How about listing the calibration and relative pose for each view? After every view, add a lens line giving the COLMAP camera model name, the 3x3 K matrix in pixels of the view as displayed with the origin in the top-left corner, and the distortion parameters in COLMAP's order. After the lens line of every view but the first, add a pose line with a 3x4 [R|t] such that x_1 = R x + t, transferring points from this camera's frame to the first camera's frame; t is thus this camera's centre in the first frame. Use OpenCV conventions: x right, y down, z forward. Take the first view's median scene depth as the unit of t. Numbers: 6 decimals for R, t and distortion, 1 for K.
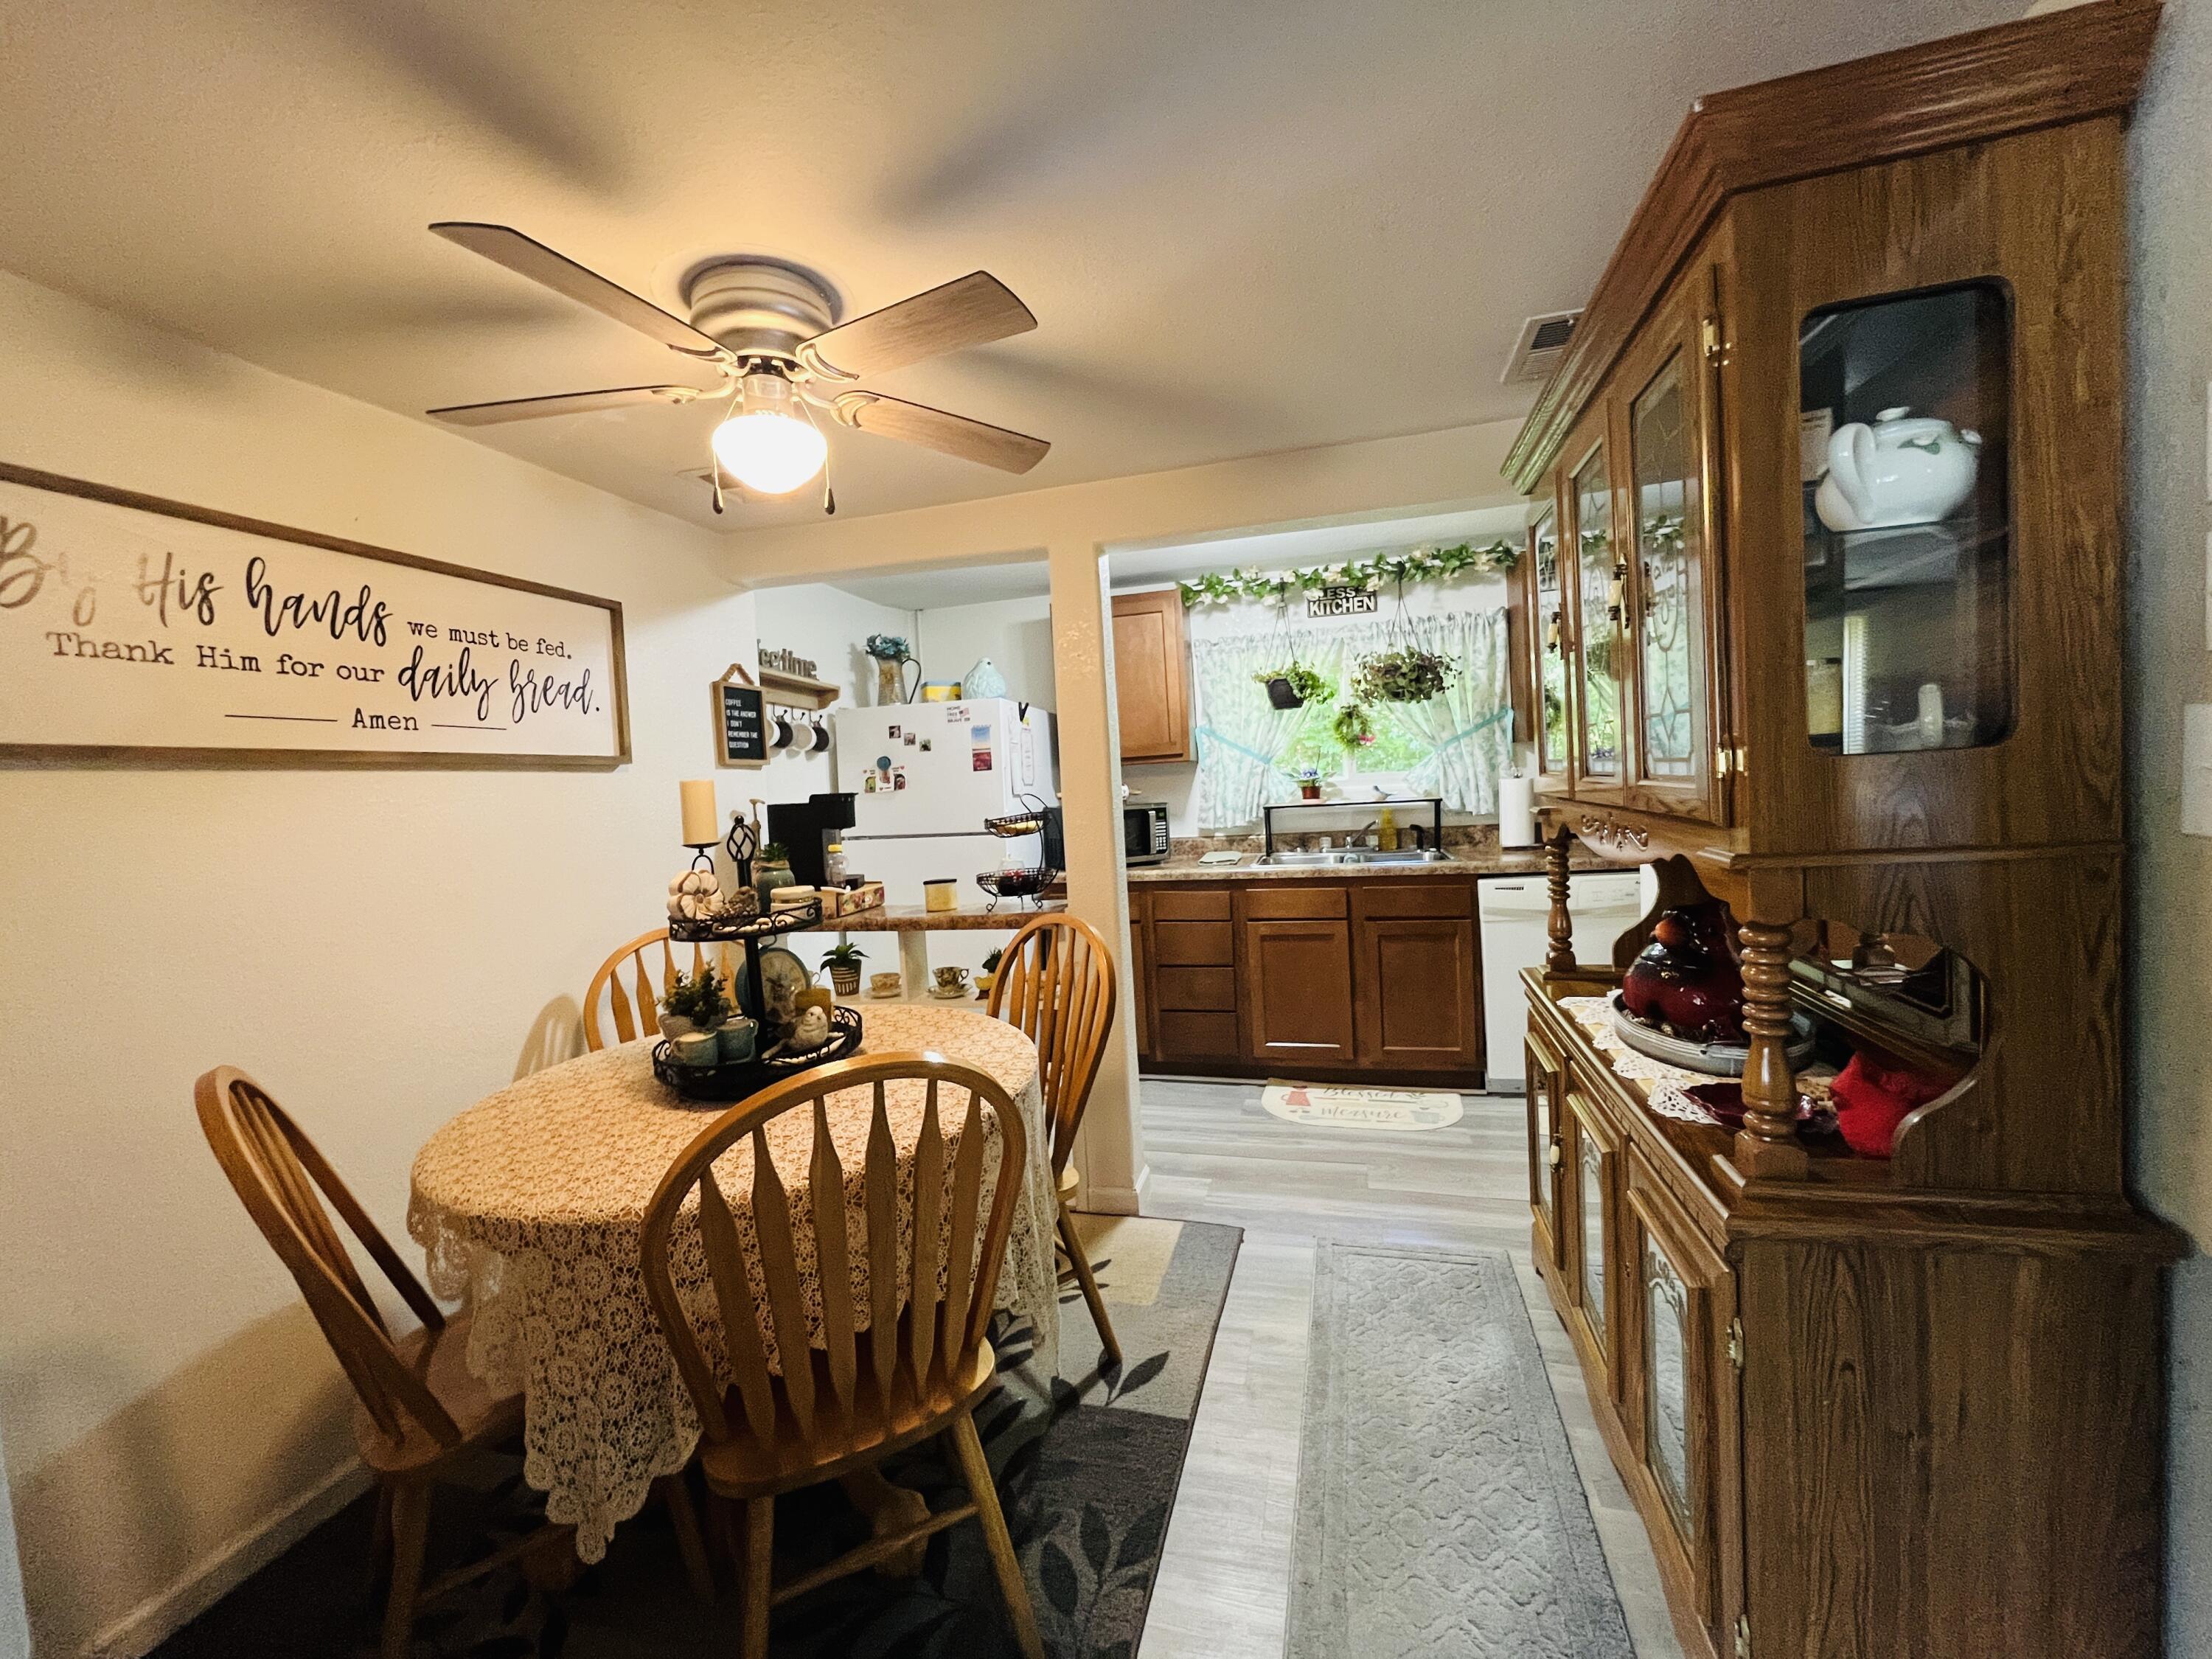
lens RADIAL K [[893.9, 0, 1097.0], [0, 893.9, 840.6], [0, 0, 1]] dist [-0.001874, -0.000028]
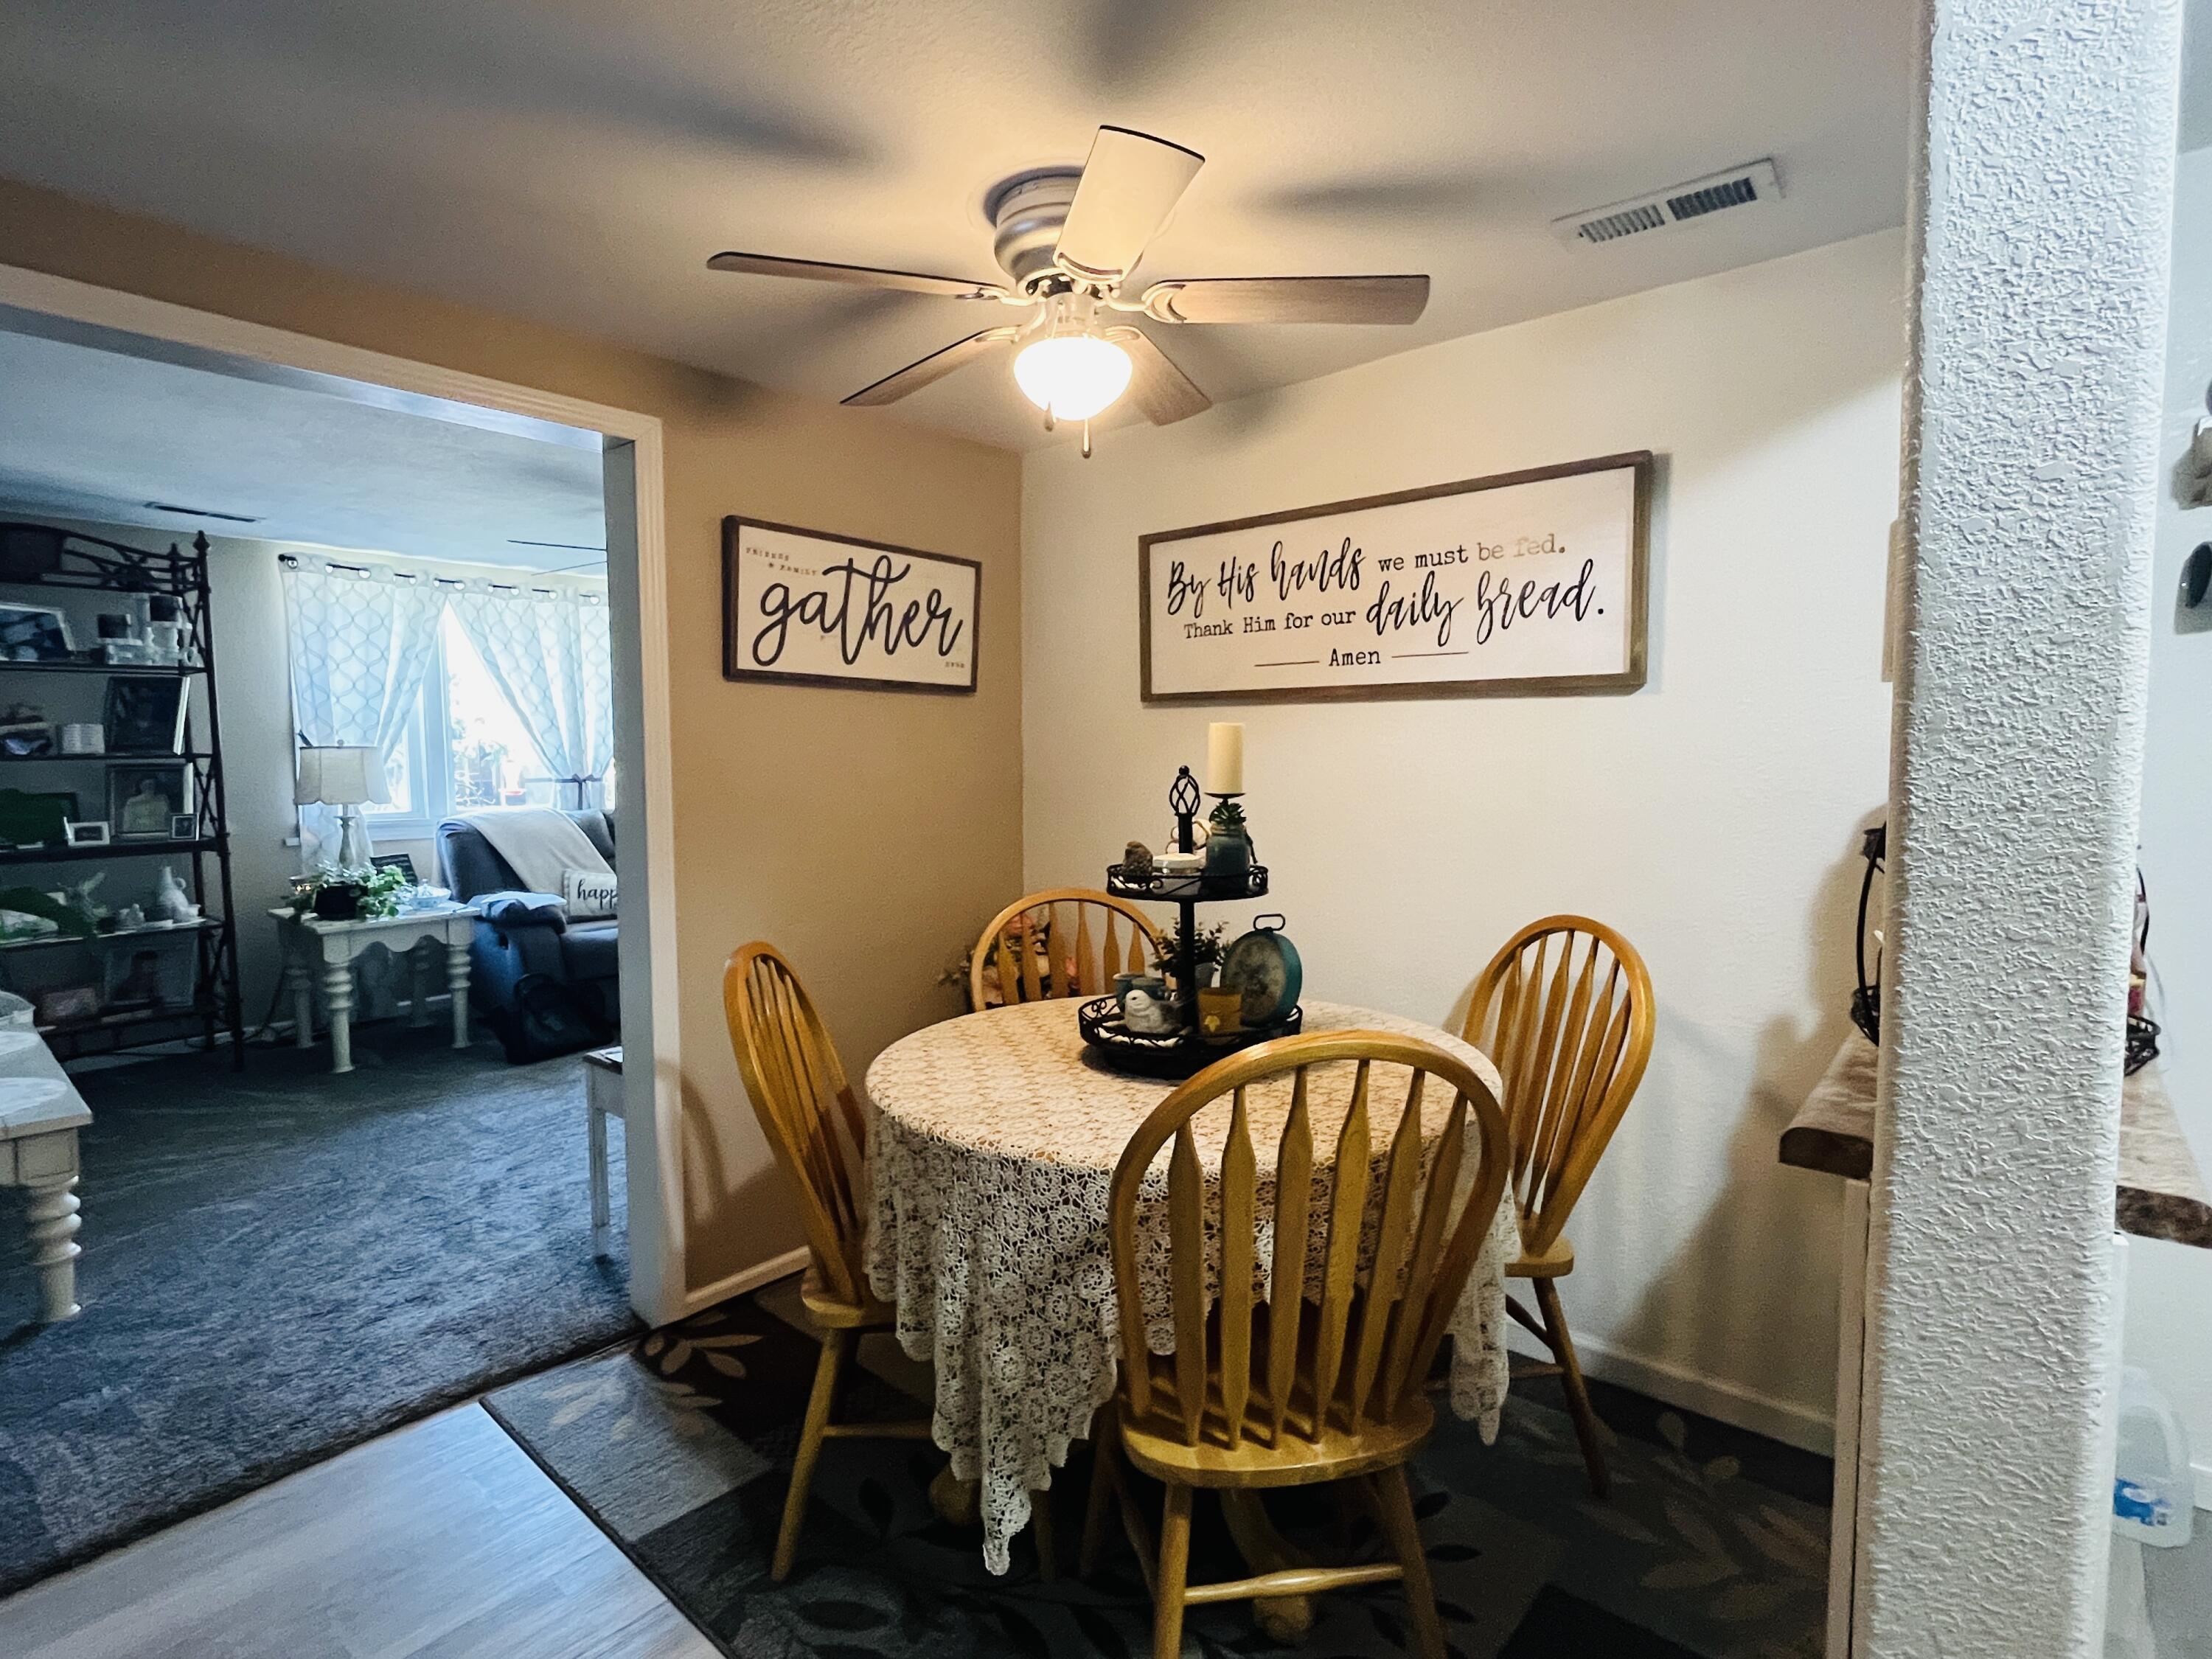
lens RADIAL K [[1099.9, 0, 1099.8], [0, 1099.9, 836.4], [0, 0, 1]] dist [-0.002723, -0.000512]
pose [[-0.422461, 0.123523, -0.897925, 0.526991], [-0.032093, 0.988010, 0.151015, -0.098270], [0.905813, 0.092615, -0.413431, 1.154825]]
